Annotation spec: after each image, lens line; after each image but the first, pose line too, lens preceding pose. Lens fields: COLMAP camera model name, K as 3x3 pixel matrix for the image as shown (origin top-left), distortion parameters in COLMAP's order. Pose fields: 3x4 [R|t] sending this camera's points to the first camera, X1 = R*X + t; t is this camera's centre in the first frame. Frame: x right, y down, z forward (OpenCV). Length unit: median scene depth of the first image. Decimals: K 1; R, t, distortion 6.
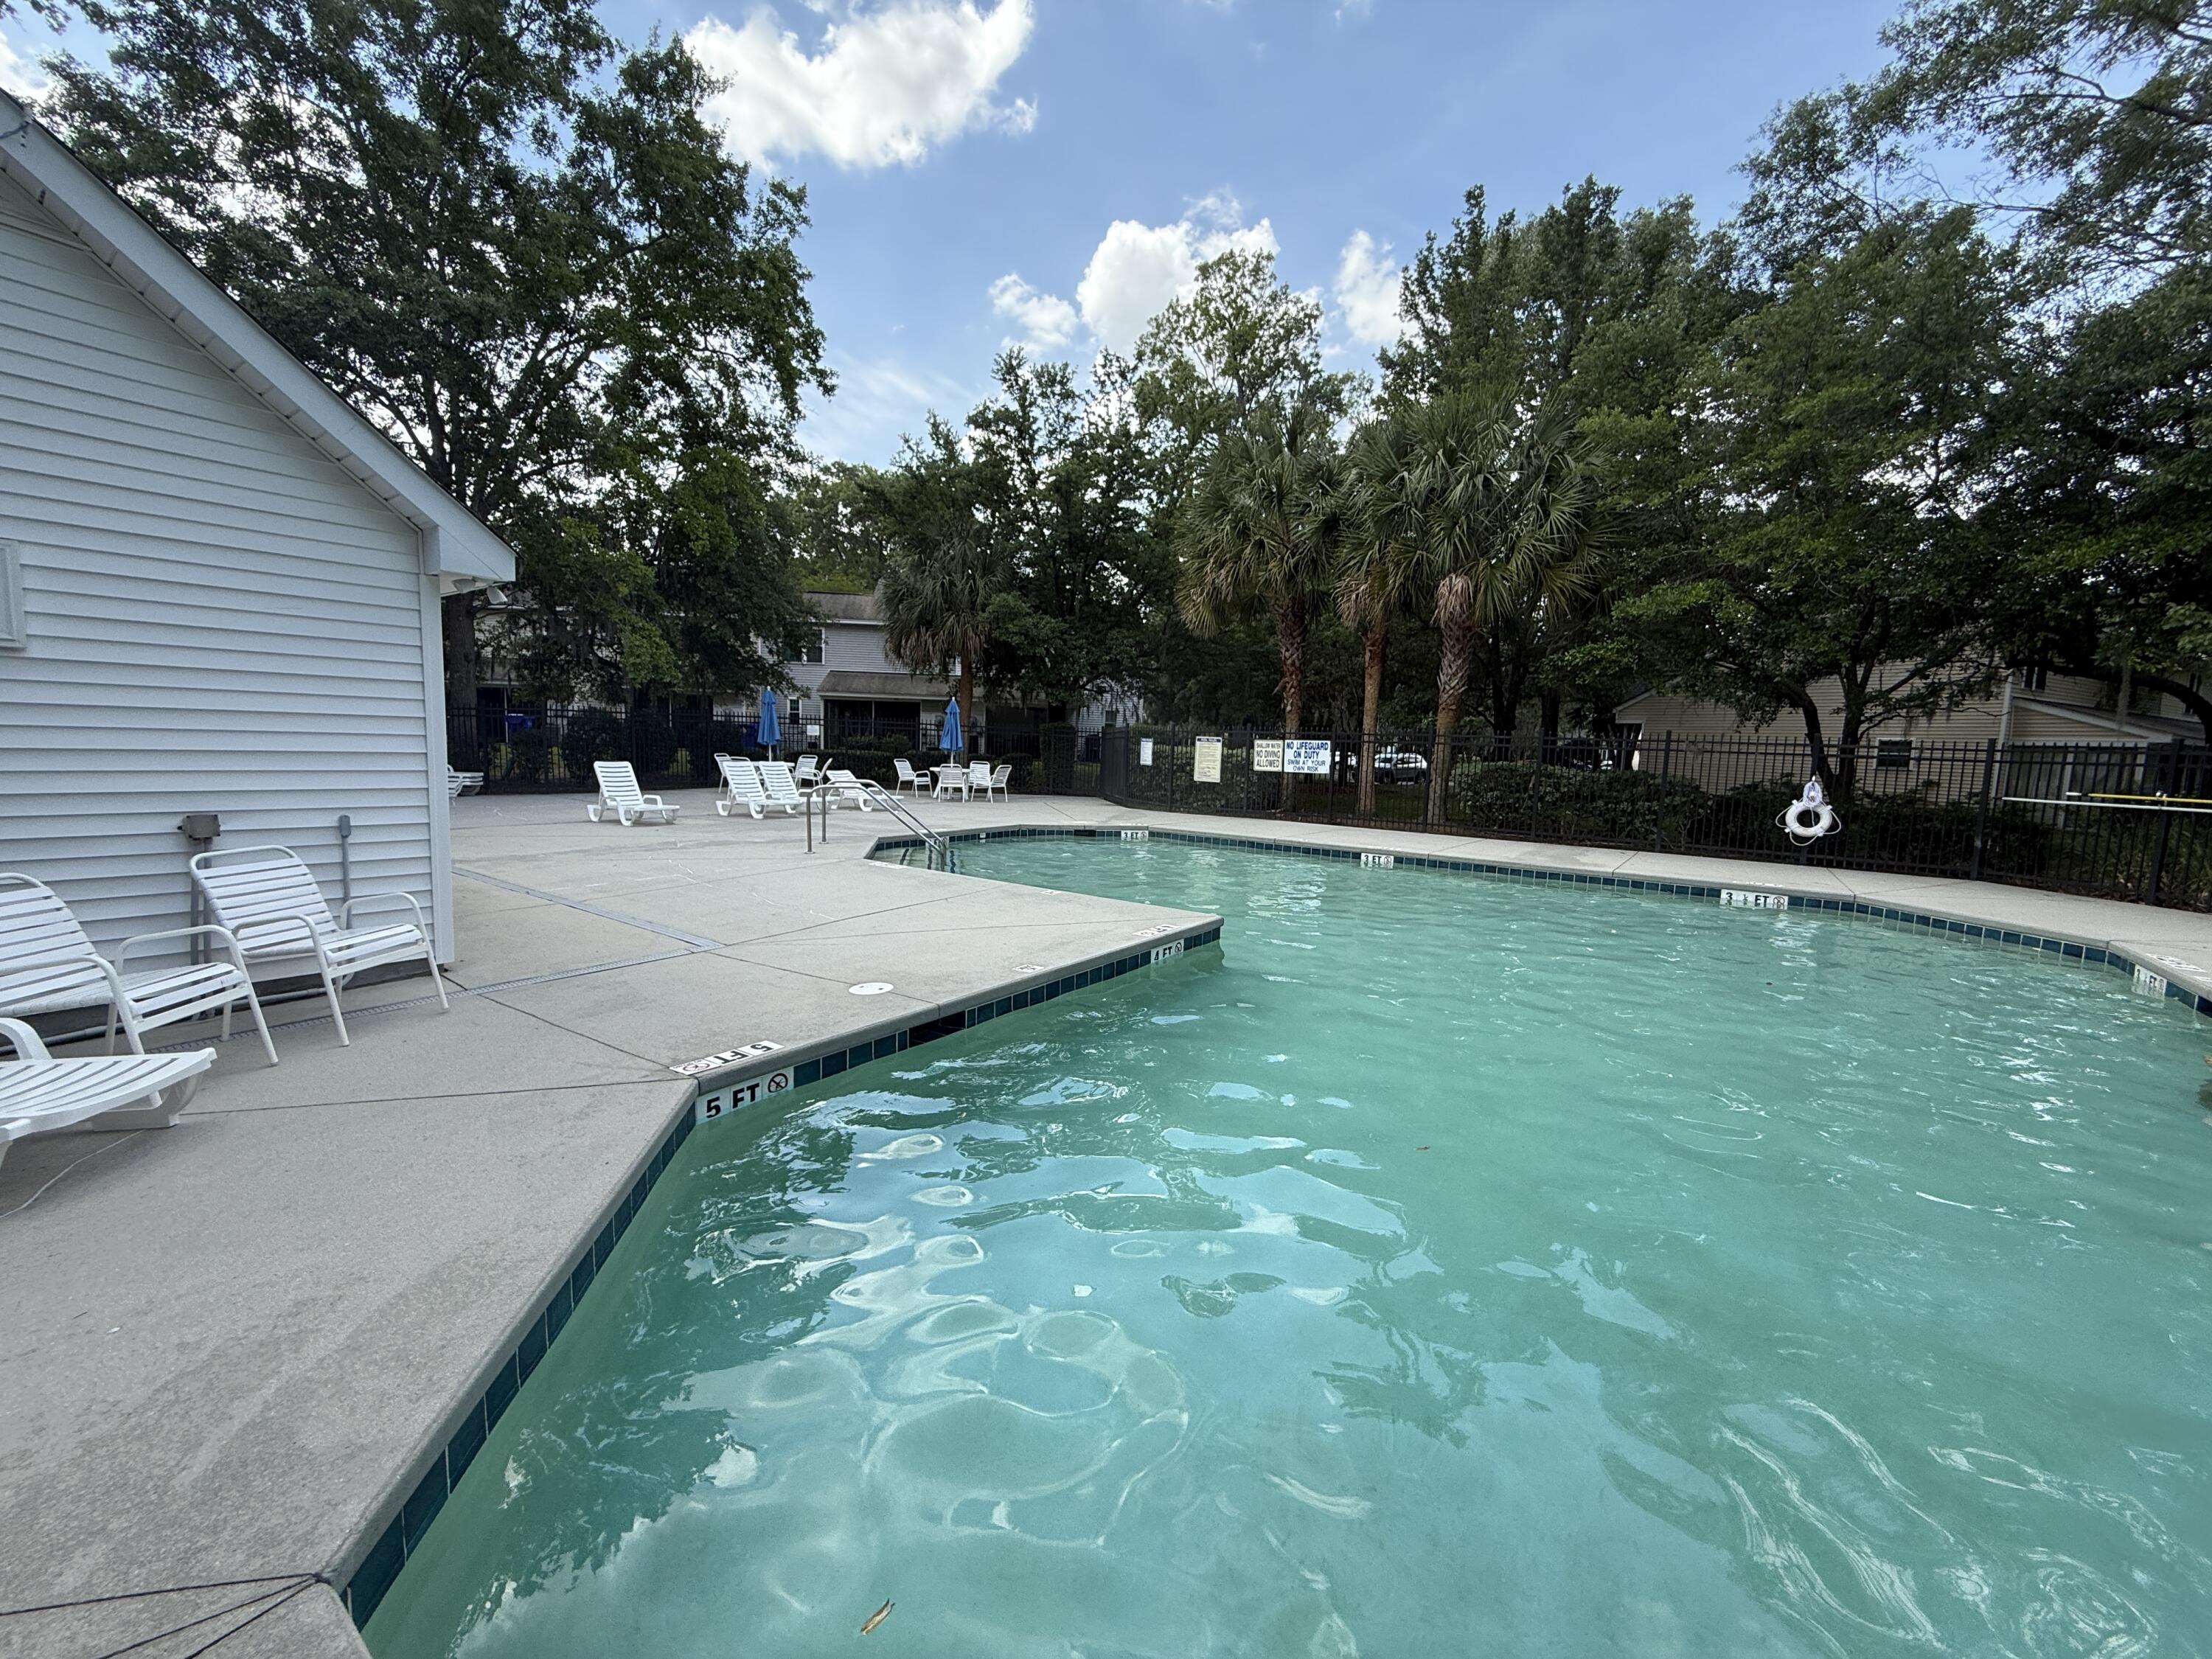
lens RADIAL K [[881.0, 0, 1099.9], [0, 881.0, 830.3], [0, 0, 1]] dist [0.000005, 0.000196]
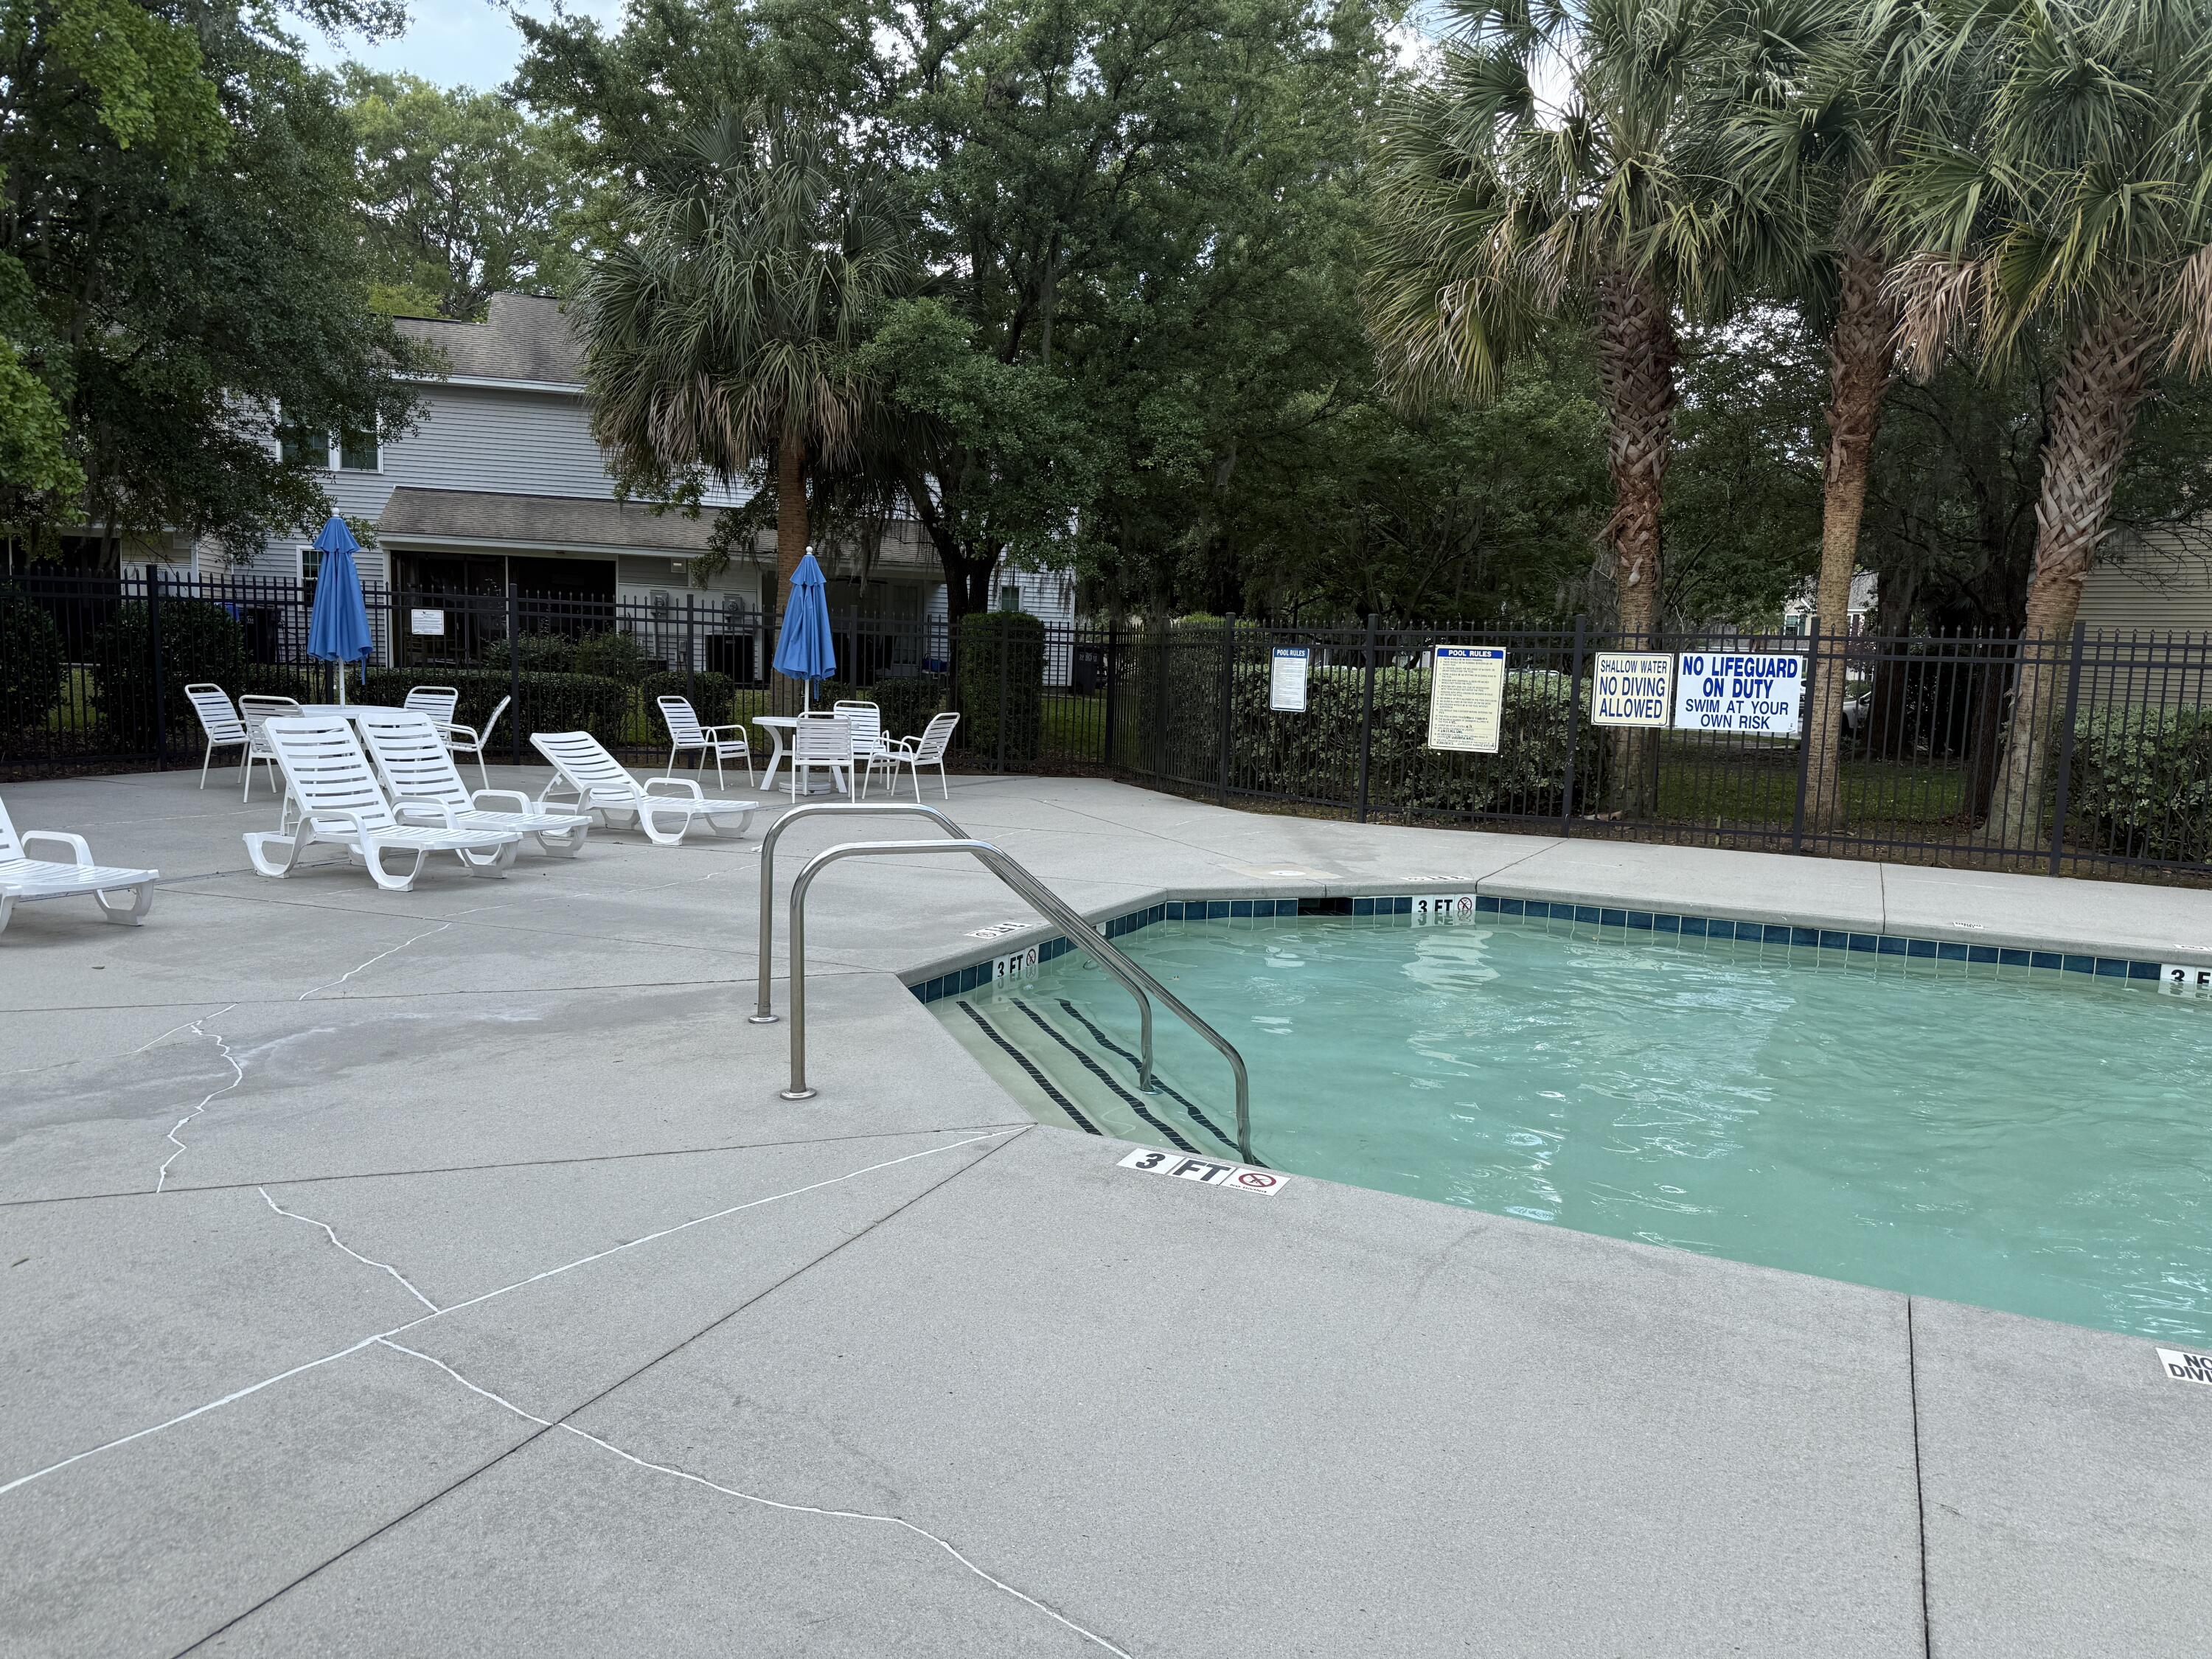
lens RADIAL K [[1556.1, 0, 1096.4], [0, 1556.1, 827.5], [0, 0, 1]] dist [0.058620, -0.073519]
pose [[0.985881, -0.017866, 0.166489, -0.161962], [0.014780, 0.999696, 0.019758, -0.032583], [-0.166791, -0.017018, 0.985845, 0.264323]]
